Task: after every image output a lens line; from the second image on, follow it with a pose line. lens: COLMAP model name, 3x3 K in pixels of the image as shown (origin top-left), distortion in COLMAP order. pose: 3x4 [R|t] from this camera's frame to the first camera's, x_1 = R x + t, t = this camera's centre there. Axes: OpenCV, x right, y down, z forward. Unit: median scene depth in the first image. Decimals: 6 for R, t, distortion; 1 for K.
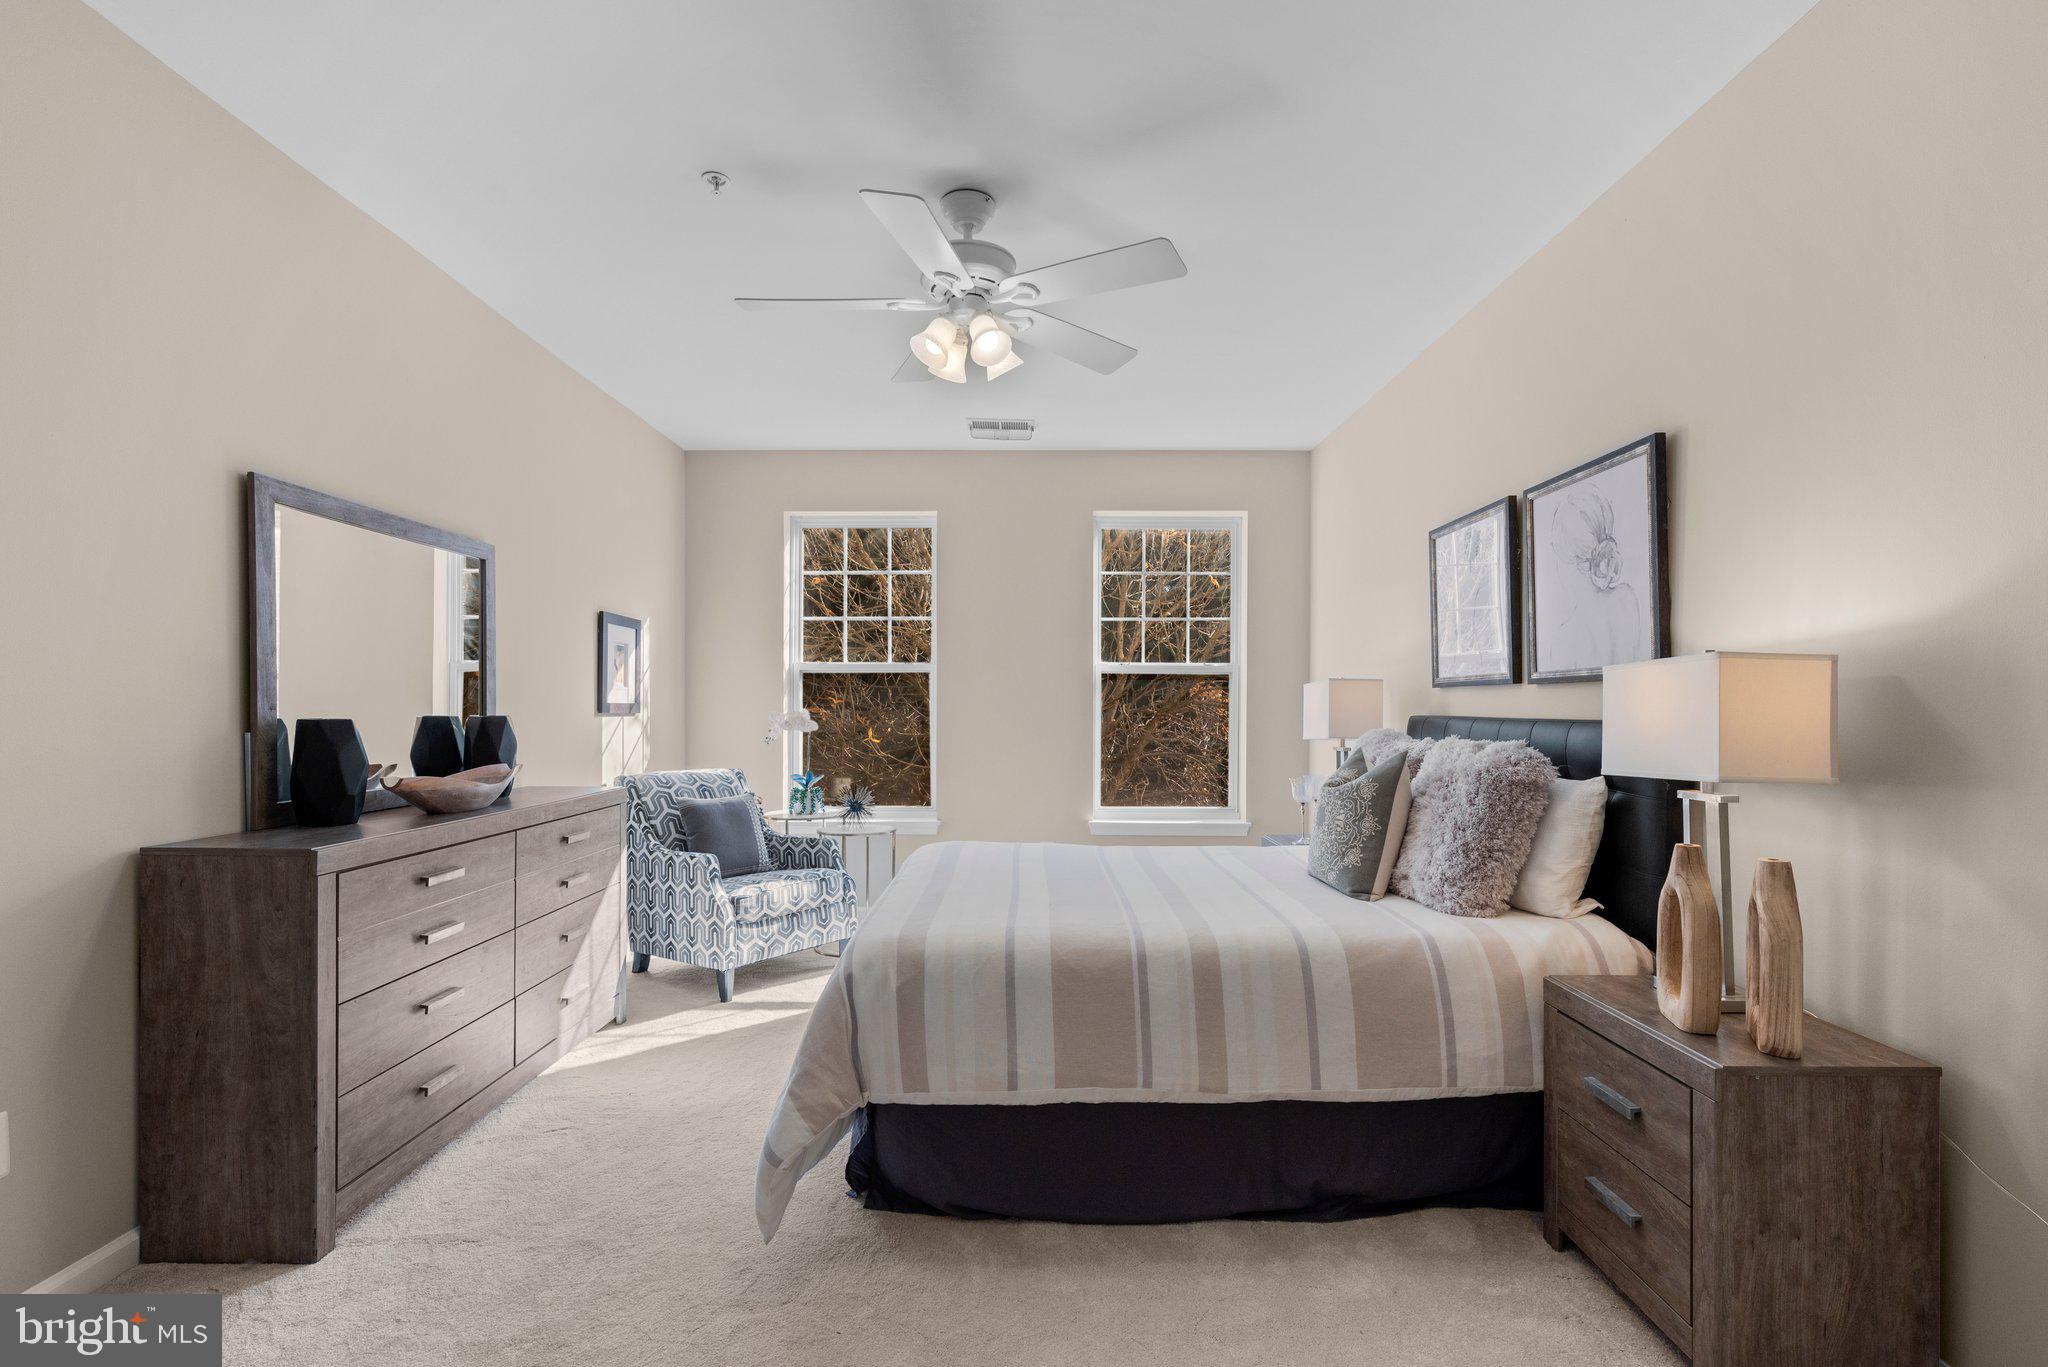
lens RADIAL K [[916.6, 0, 1017.7], [0, 916.6, 701.8], [0, 0, 1]] dist [0.002060, -0.000554]
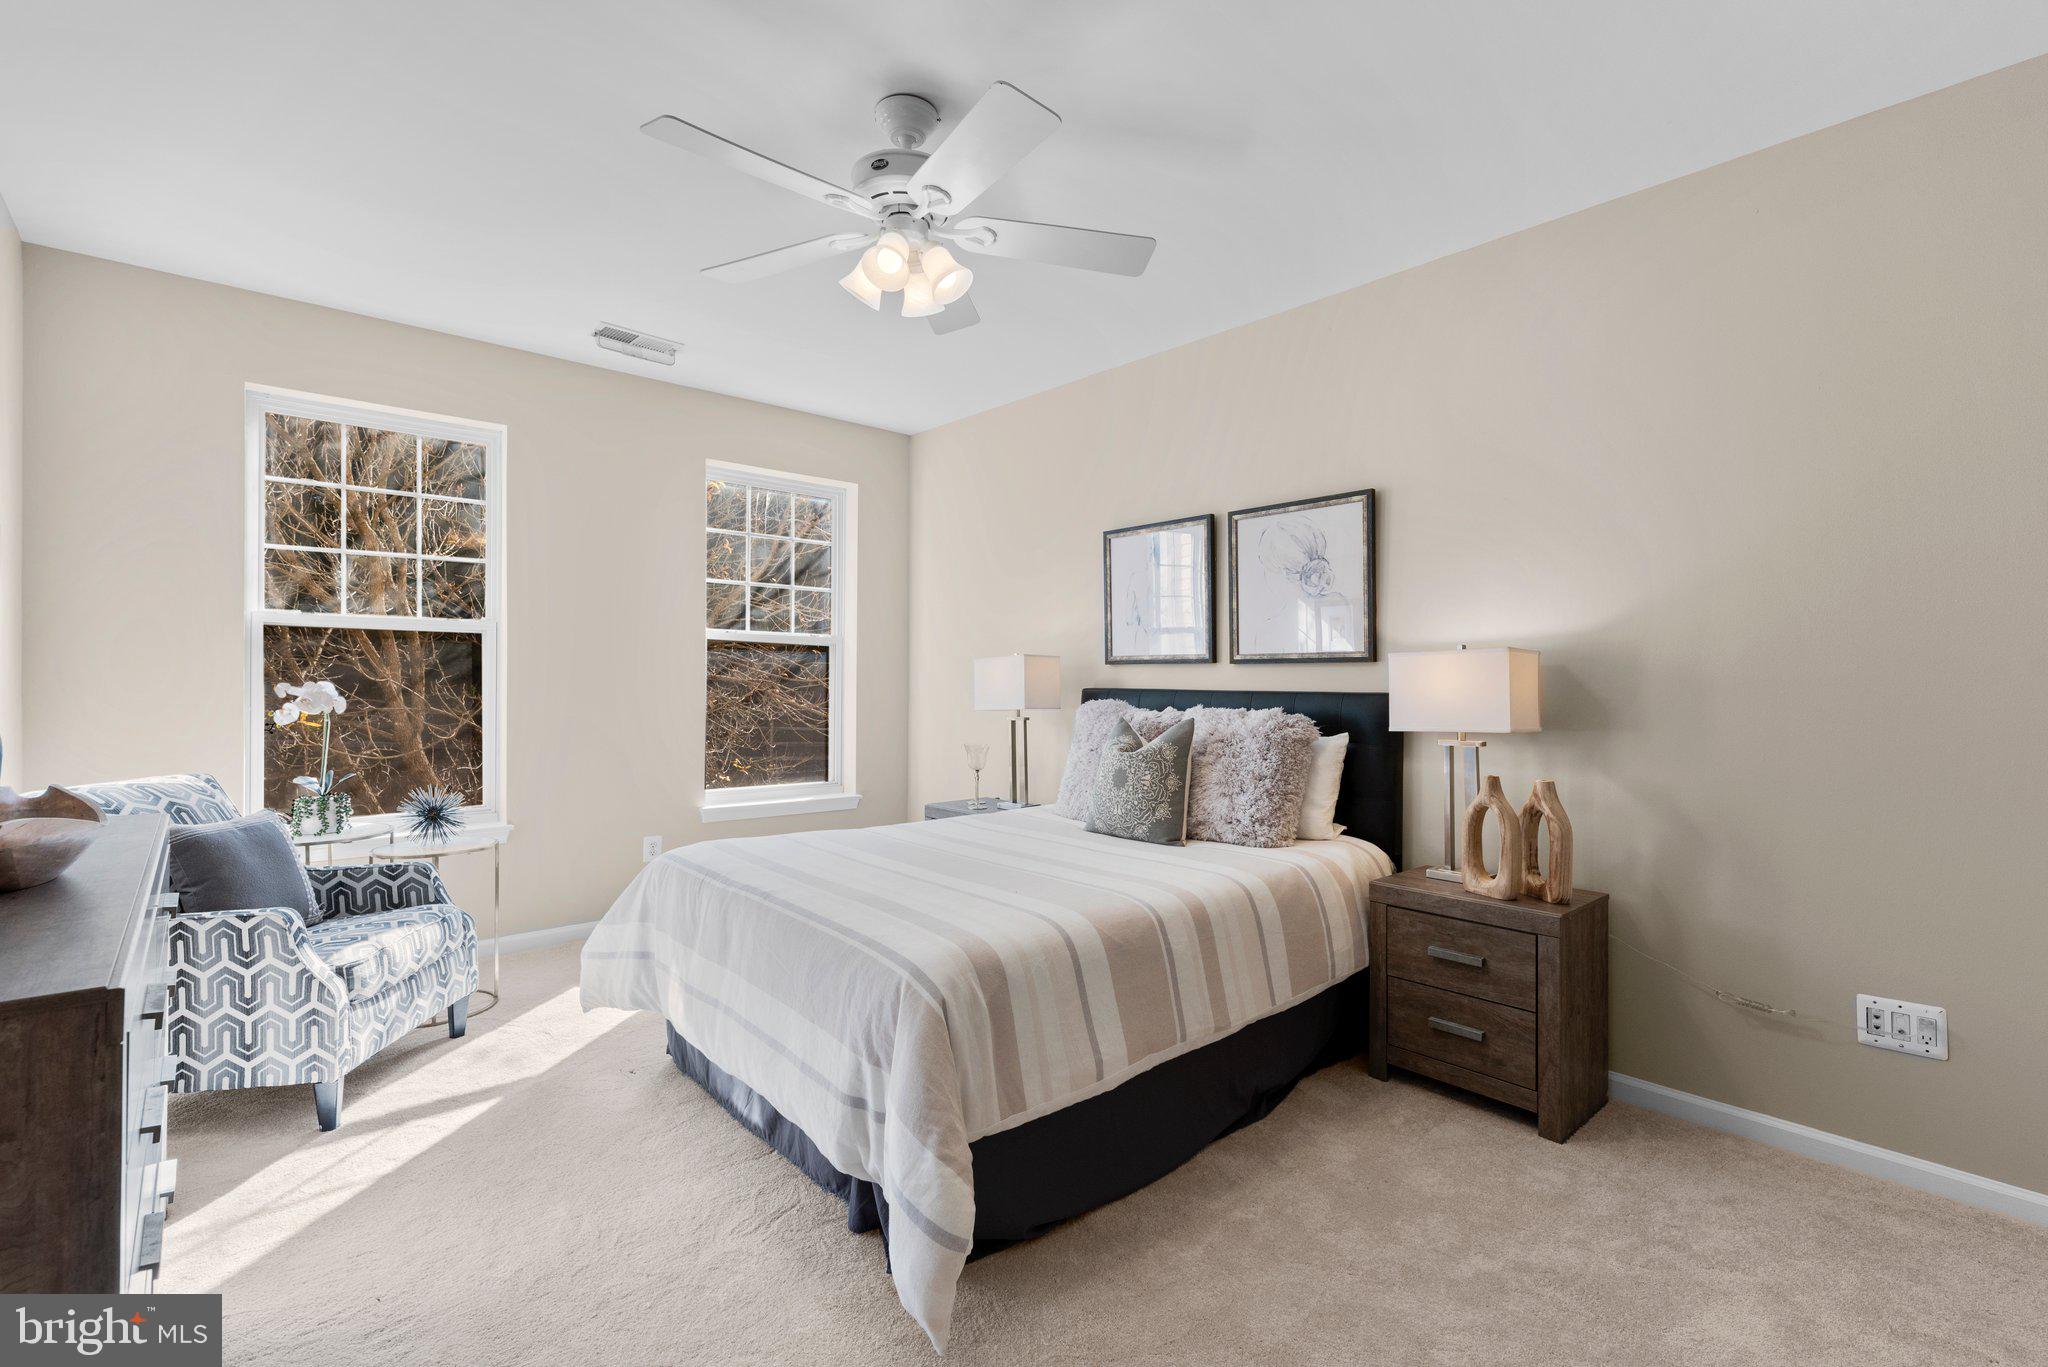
lens RADIAL K [[916.6, 0, 1016.8], [0, 916.6, 674.2], [0, 0, 1]] dist [0.002060, -0.000554]
pose [[0.746632, 0.007019, 0.665200, -0.416355], [-0.008446, 0.999964, -0.001071, -0.000592], [-0.665184, -0.004819, 0.746664, 0.198006]]
